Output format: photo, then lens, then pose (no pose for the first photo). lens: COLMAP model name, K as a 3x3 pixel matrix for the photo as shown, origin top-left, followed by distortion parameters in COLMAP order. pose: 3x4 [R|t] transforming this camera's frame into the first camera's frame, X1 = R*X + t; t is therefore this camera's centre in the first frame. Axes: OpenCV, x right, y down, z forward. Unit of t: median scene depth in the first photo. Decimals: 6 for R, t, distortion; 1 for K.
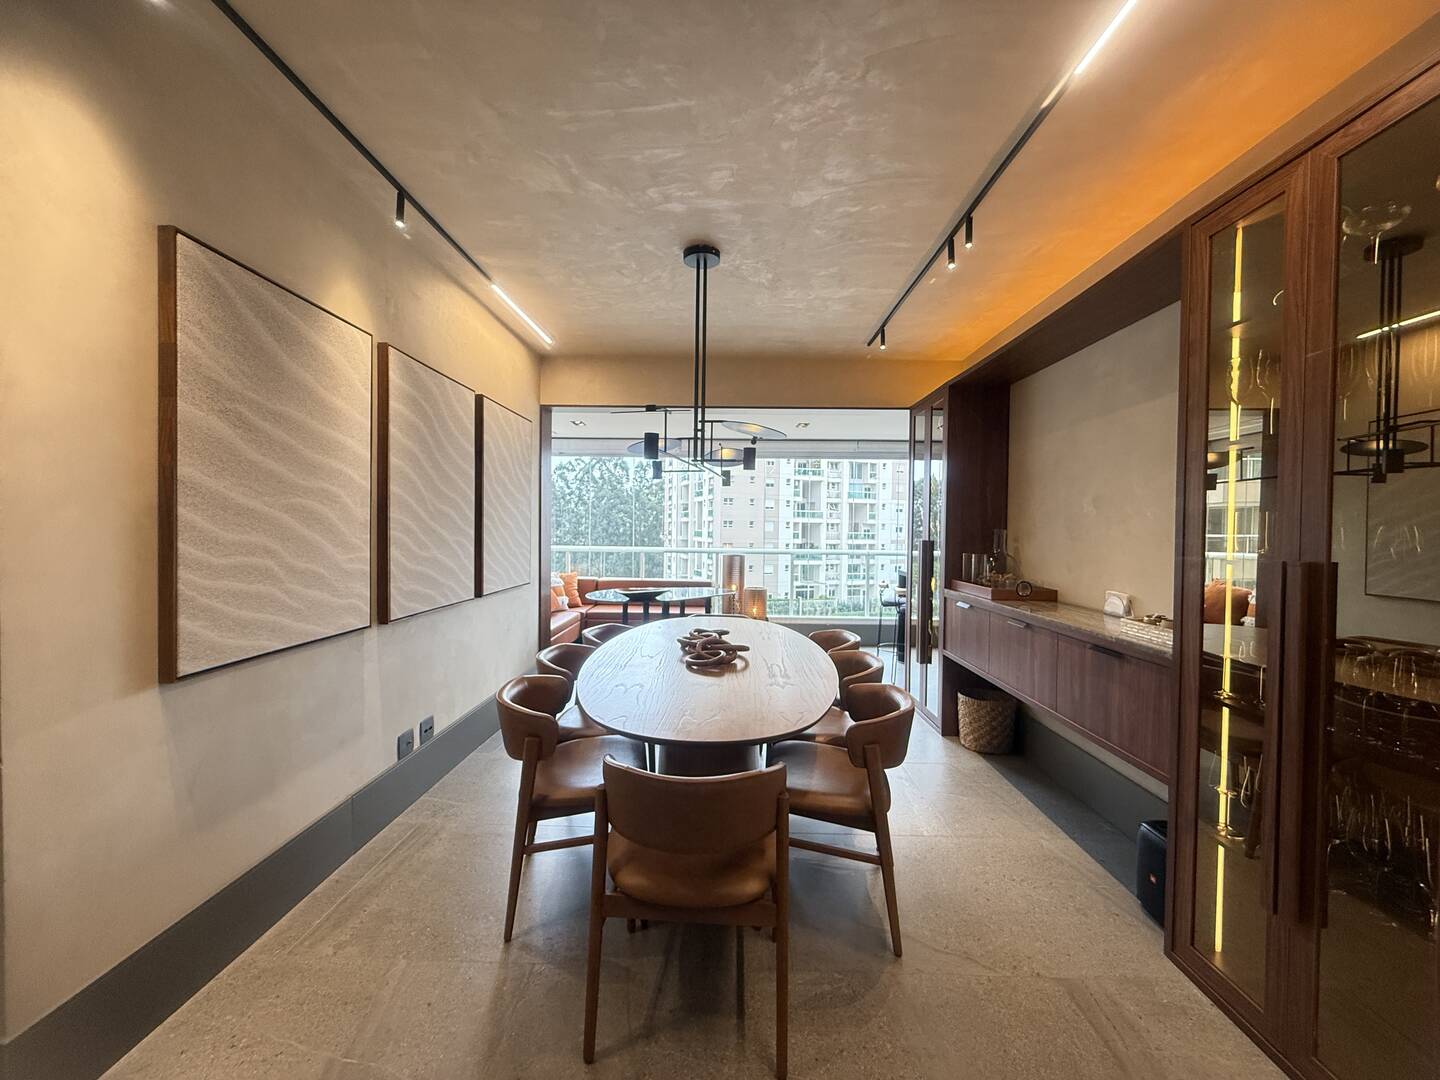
lens RADIAL K [[572.7, 0, 717.1], [0, 572.7, 540.6], [0, 0, 1]] dist [-0.002154, 0.000218]
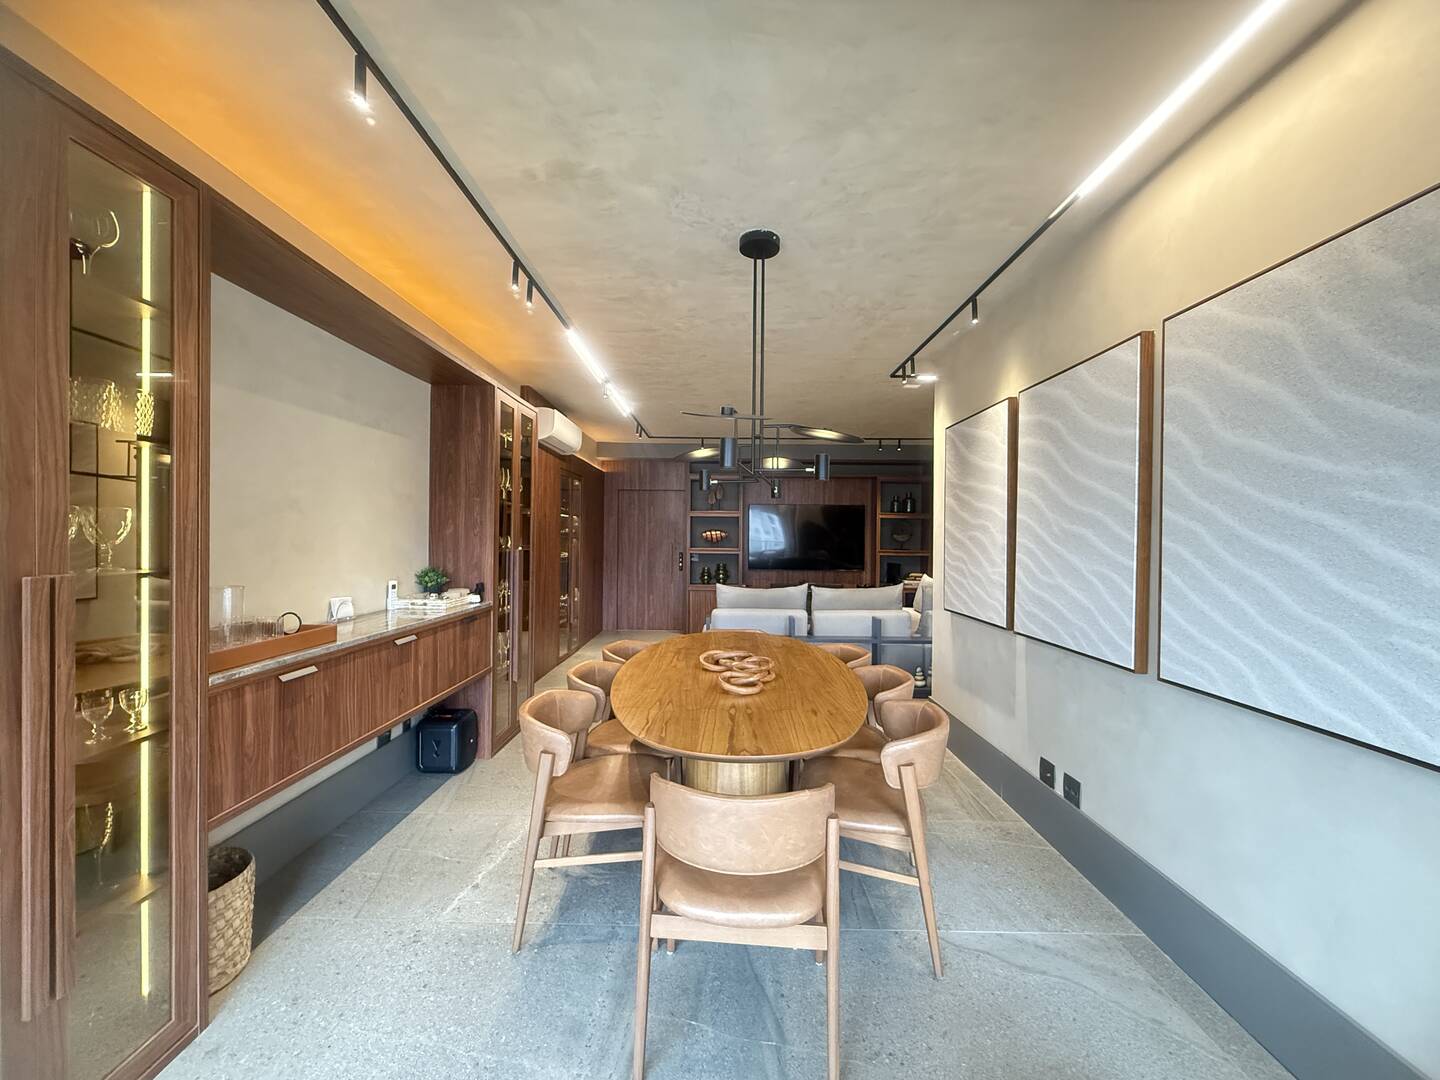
lens RADIAL K [[572.7, 0, 717.1], [0, 572.7, 540.6], [0, 0, 1]] dist [-0.002154, 0.000218]
pose [[-0.999690, -0.024222, -0.005751, 0.035706], [-0.024349, 0.999438, 0.023029, -0.050339], [0.005190, 0.023161, -0.999718, 1.995160]]
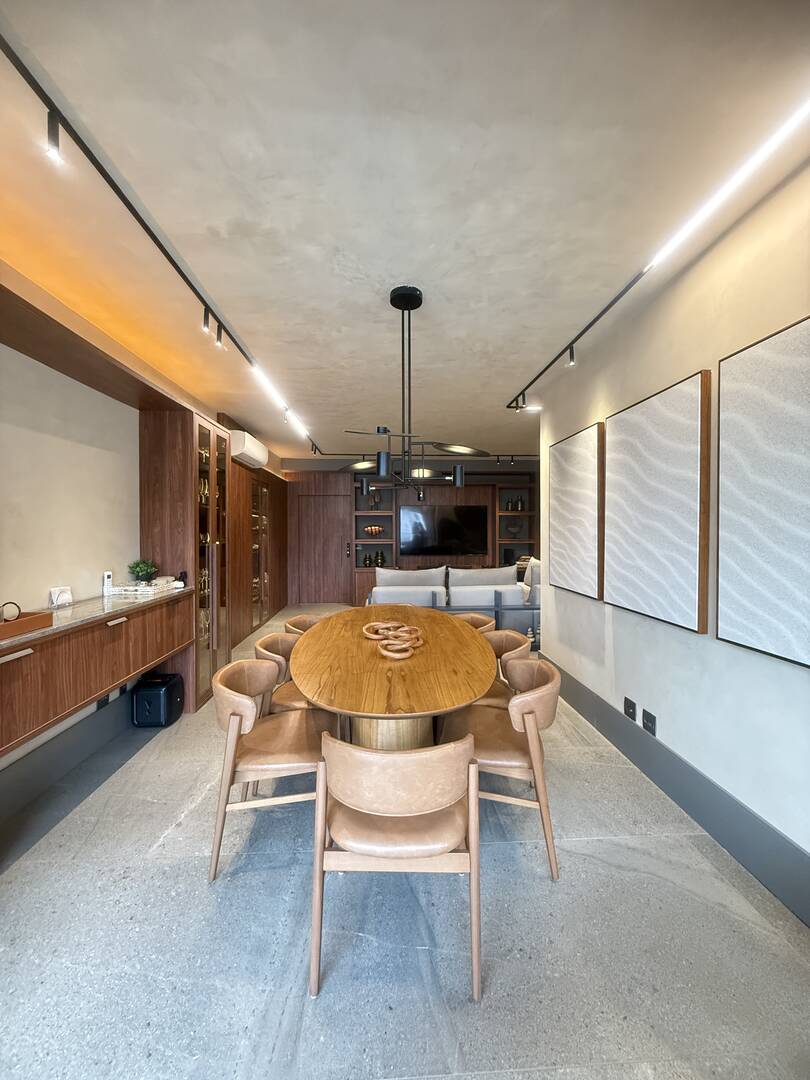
lens RADIAL K [[429.5, 0, 406.1], [0, 429.5, 537.0], [0, 0, 1]] dist [-0.002154, 0.000218]
pose [[-0.997106, -0.010340, -0.075324, 0.033458], [-0.012778, 0.999407, 0.031959, -0.054249], [0.074949, 0.032829, -0.996647, 1.938409]]
